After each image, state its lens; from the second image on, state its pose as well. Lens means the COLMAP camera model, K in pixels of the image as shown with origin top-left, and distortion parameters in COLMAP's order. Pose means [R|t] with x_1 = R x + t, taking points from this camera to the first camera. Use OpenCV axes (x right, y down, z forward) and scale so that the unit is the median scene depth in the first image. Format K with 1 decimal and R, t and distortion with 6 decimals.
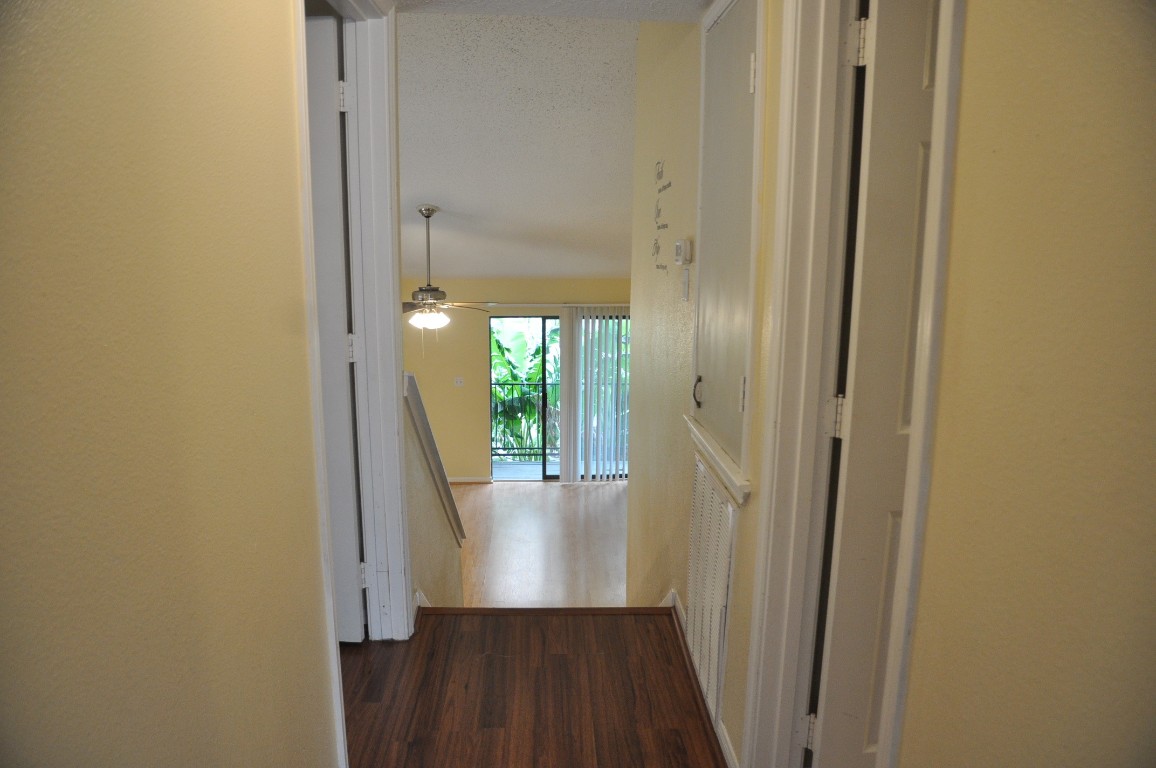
lens RADIAL K [[789.4, 0, 575.9], [0, 789.4, 388.0], [0, 0, 1]] dist [-0.121428, 0.076931]
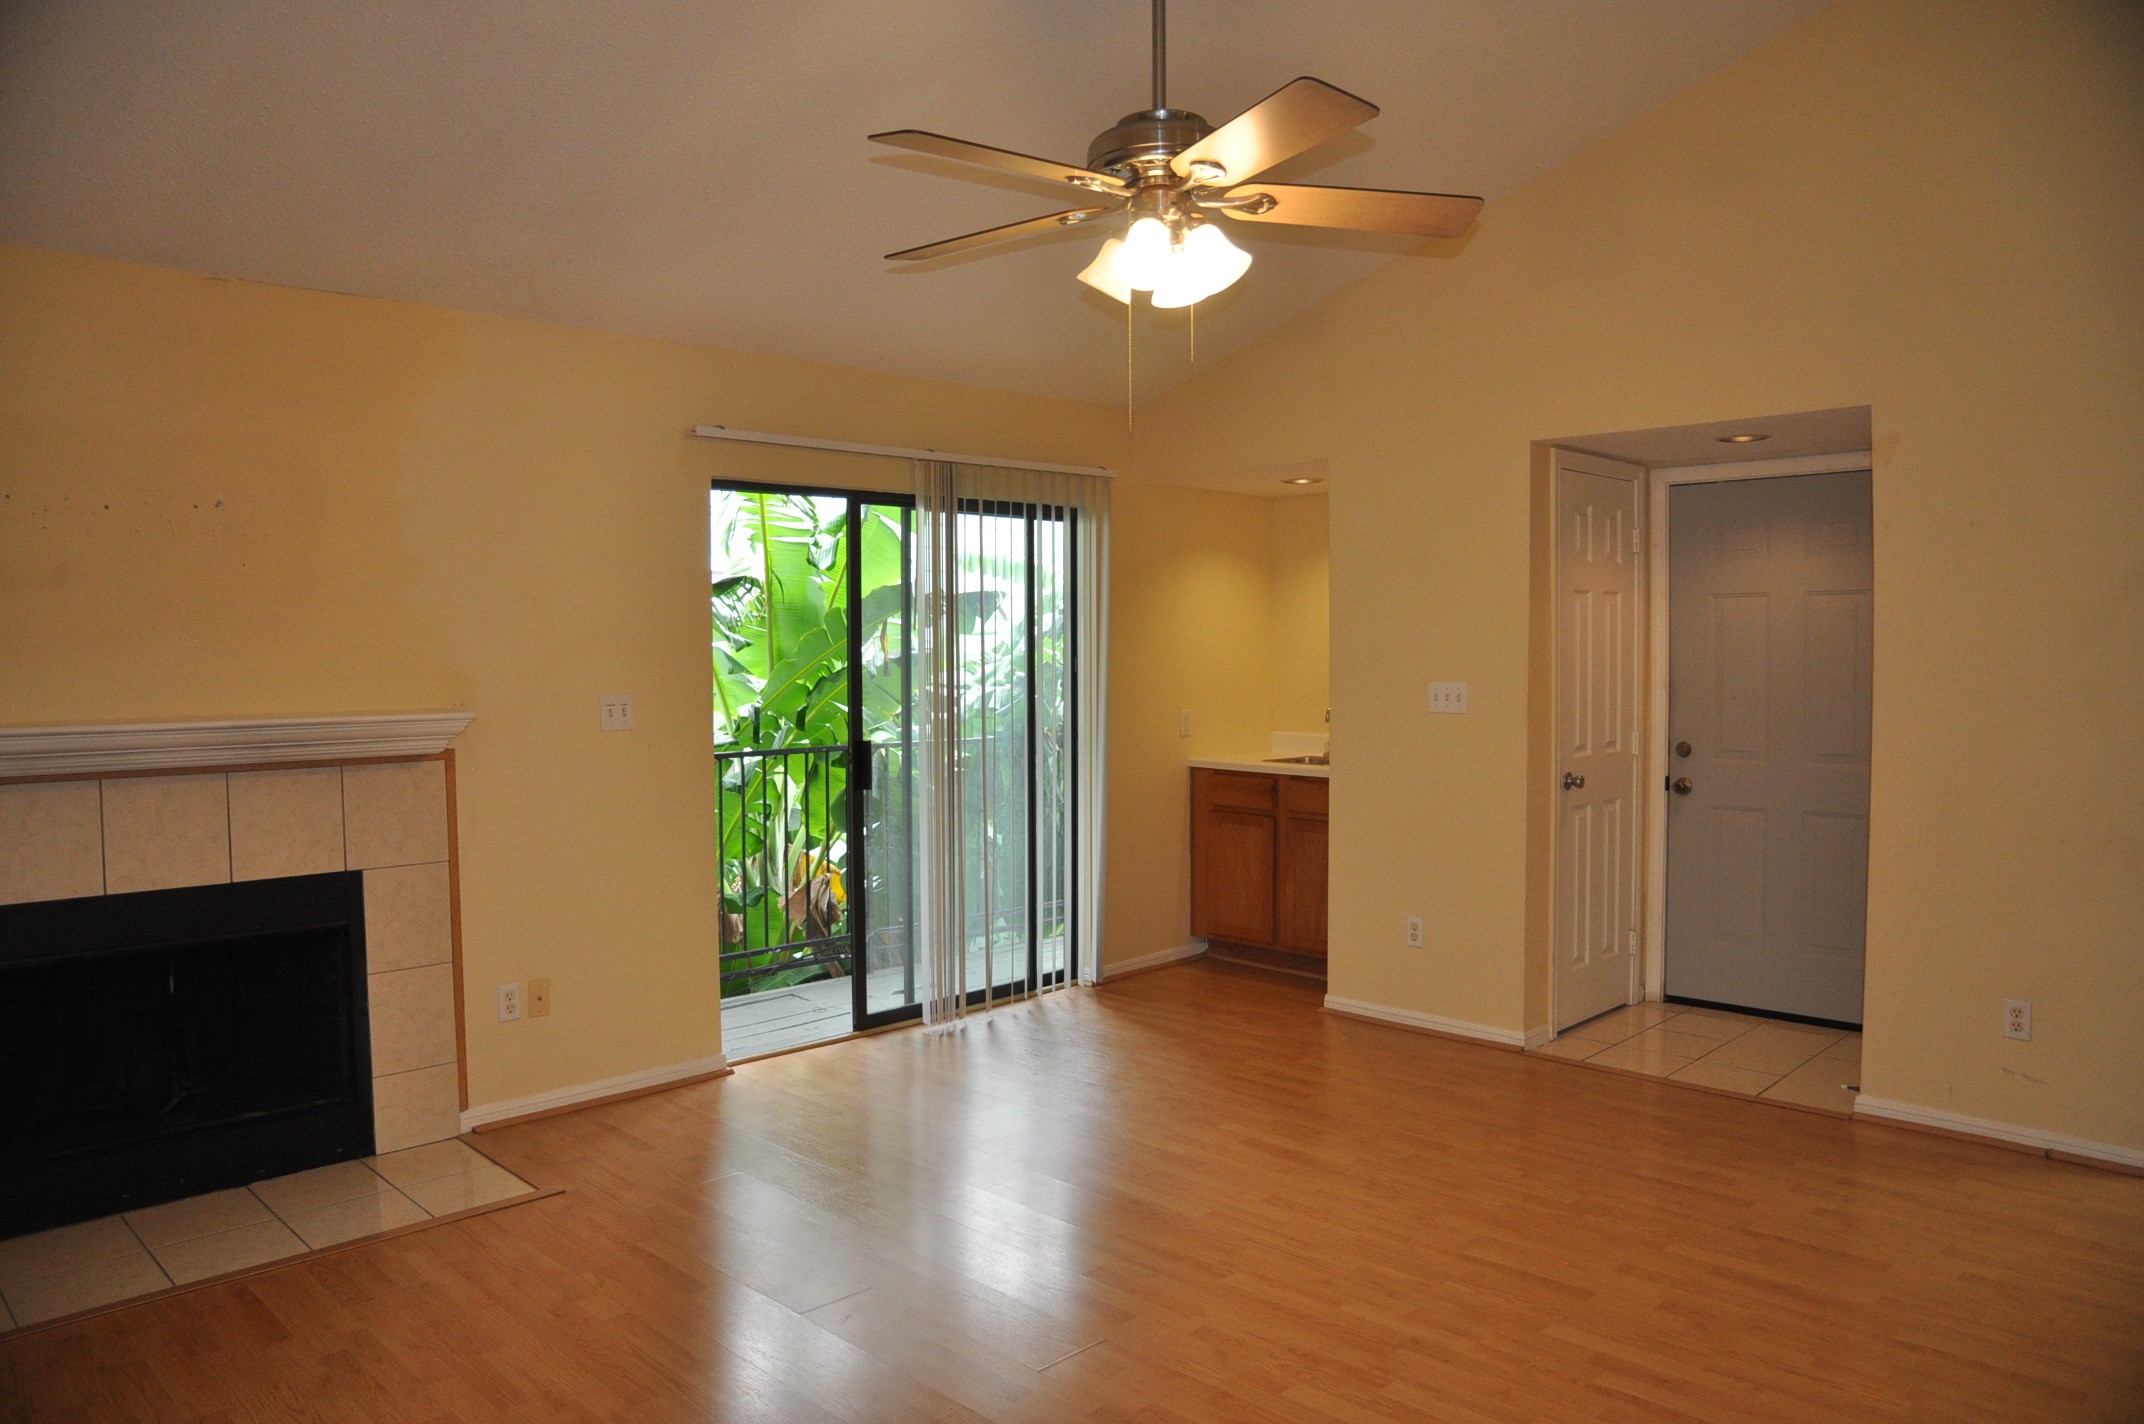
lens RADIAL K [[1464.1, 0, 1068.1], [0, 1464.1, 719.3], [0, 0, 1]] dist [-0.121428, 0.076931]
pose [[0.741634, -0.042327, 0.669468, -0.320798], [0.134124, 0.987211, -0.086166, 0.050790], [-0.657259, 0.153696, 0.737827, 0.464699]]
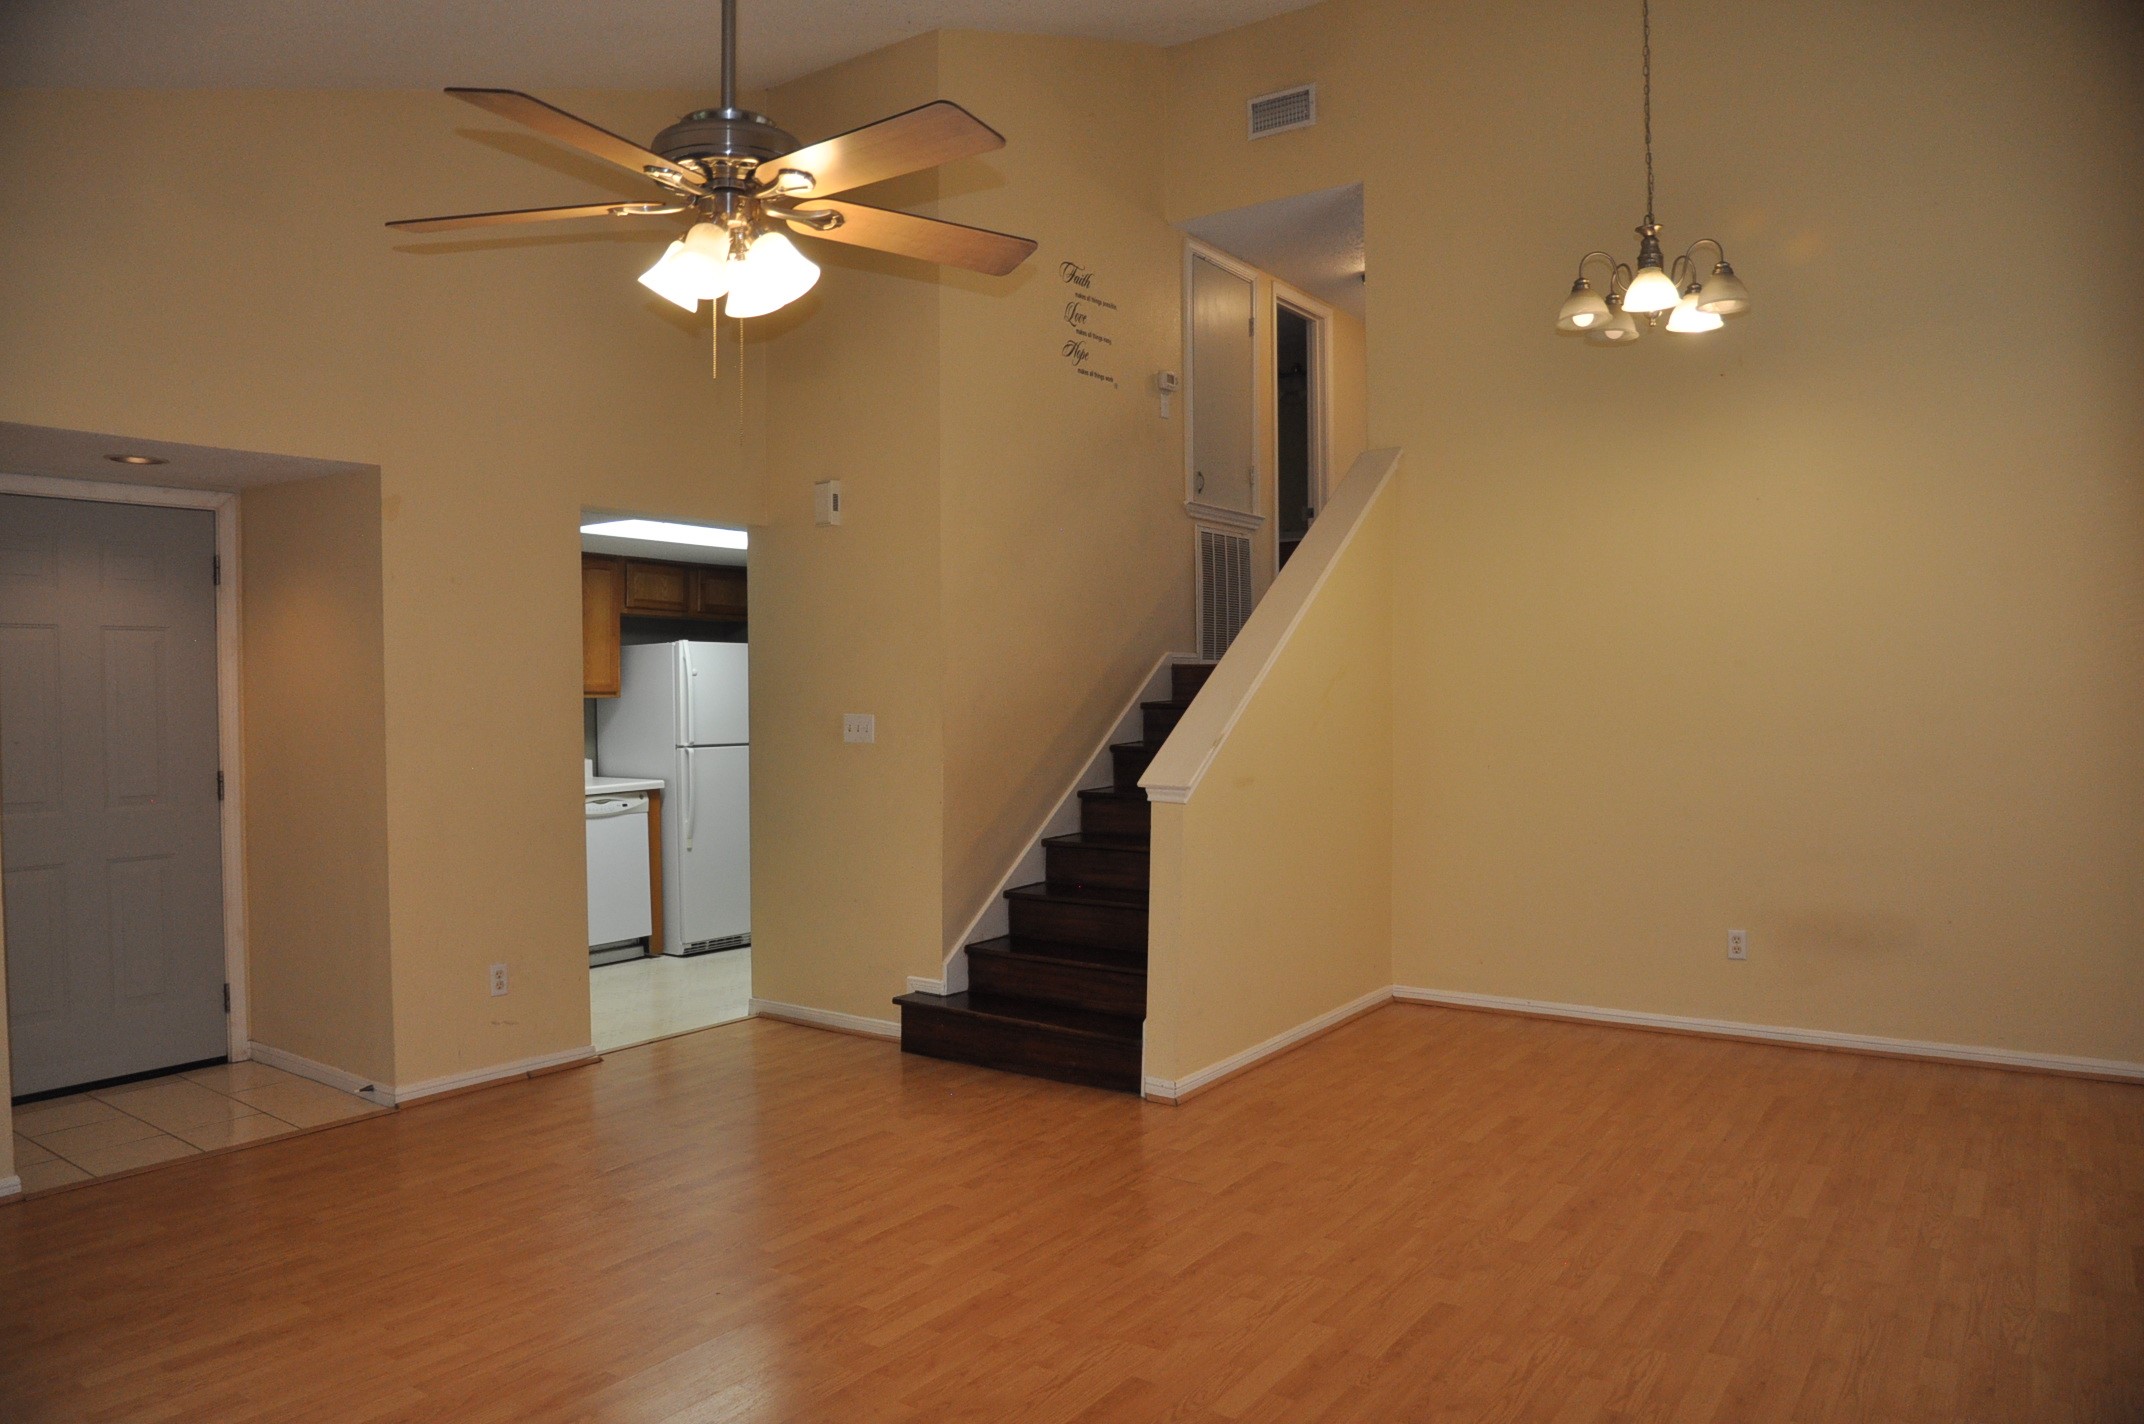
lens RADIAL K [[1464.1, 0, 1068.1], [0, 1464.1, 719.3], [0, 0, 1]] dist [-0.121428, 0.076931]
pose [[-0.789114, -0.017072, 0.614010, -0.329008], [0.112933, 0.978541, 0.172346, -0.014784], [-0.603776, 0.205342, -0.770252, 0.823024]]
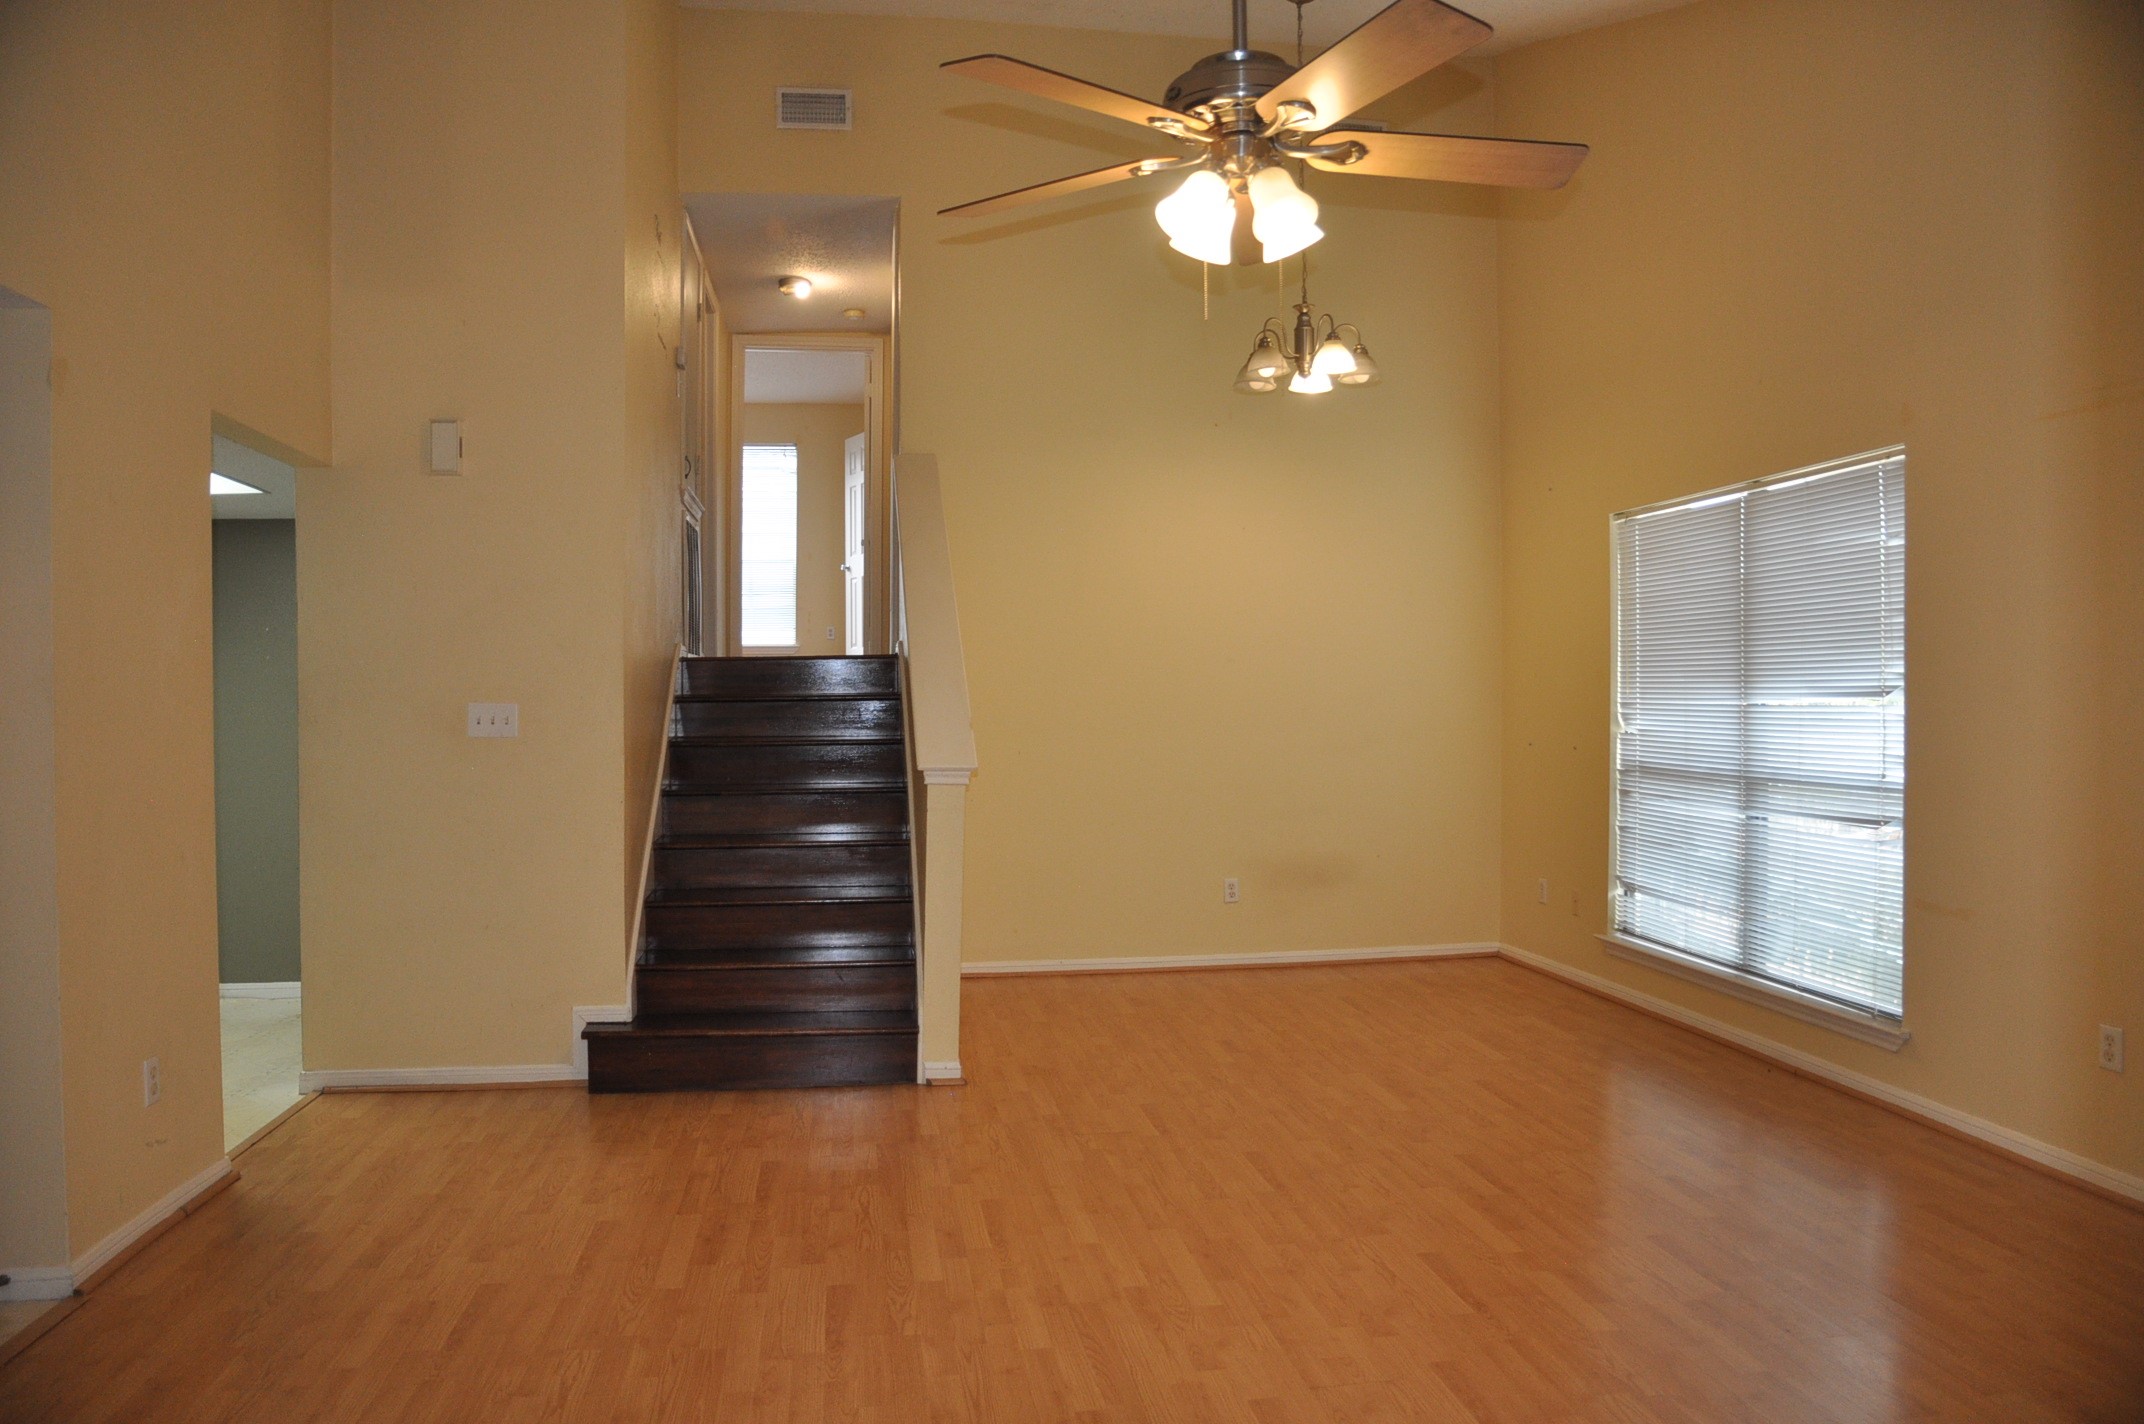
lens RADIAL K [[1464.1, 0, 1068.1], [0, 1464.1, 719.3], [0, 0, 1]] dist [-0.121428, 0.076931]
pose [[-0.994721, -0.001151, -0.102605, -0.062816], [-0.021110, 0.980843, 0.193650, -0.017049], [0.100417, 0.194794, -0.975690, 0.906616]]
